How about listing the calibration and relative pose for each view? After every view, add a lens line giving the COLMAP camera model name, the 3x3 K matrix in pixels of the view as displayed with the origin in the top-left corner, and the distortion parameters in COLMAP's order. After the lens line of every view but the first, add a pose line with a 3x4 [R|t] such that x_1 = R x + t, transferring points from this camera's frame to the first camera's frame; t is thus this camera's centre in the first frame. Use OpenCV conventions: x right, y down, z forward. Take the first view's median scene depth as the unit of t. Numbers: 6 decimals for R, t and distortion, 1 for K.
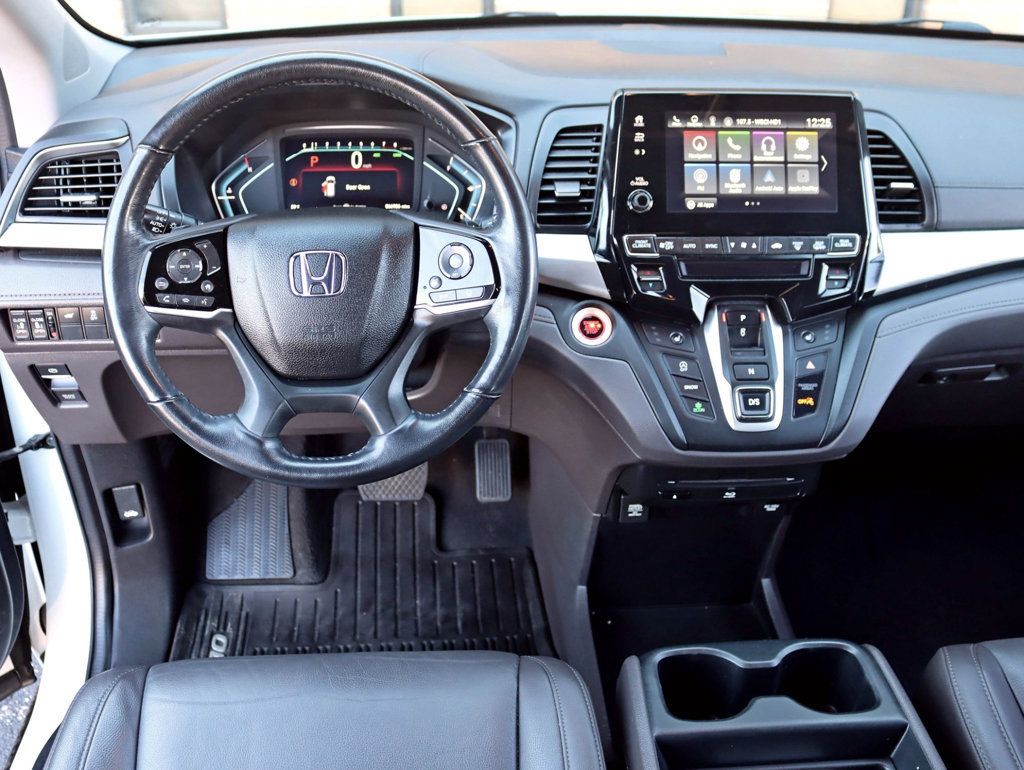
lens RADIAL K [[1061.1, 0, 512.0], [0, 1061.1, 385.0], [0, 0, 1]] dist [-0.115372, 0.002614]
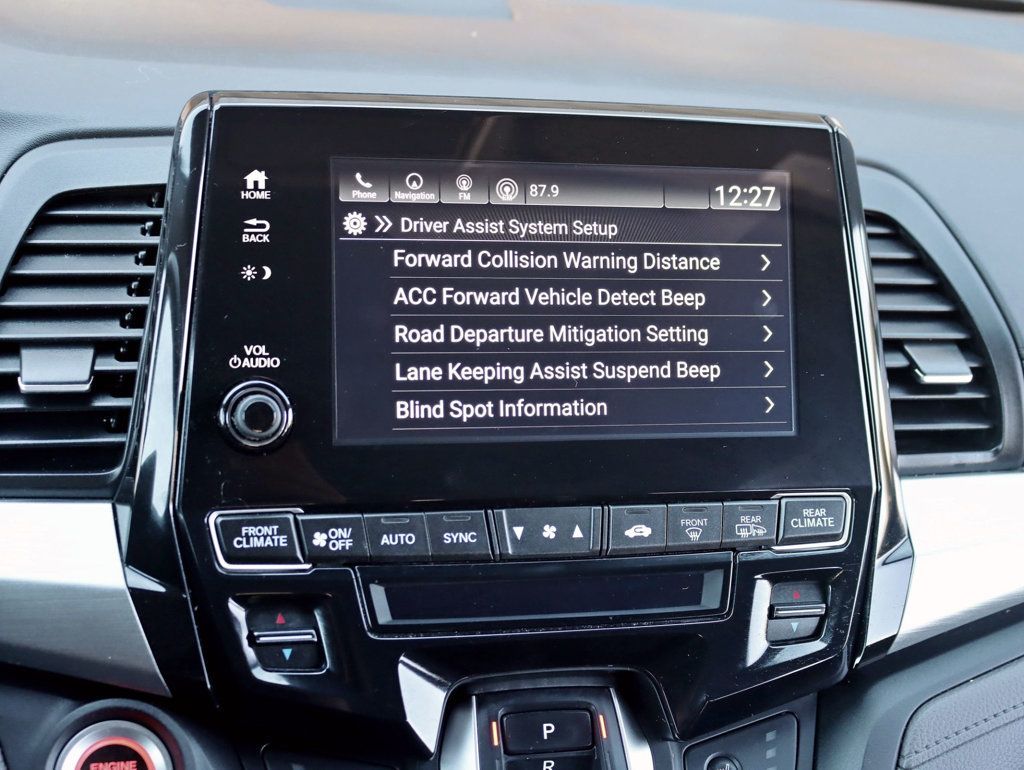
lens RADIAL K [[1487.2, 0, 512.0], [0, 1487.2, 385.0], [0, 0, 1]] dist [-0.095235, 0.091361]
pose [[0.982350, 0.004474, 0.187000, 0.111662], [0.008768, 0.997514, -0.069922, -0.147337], [-0.186848, 0.070327, 0.979868, 0.498015]]
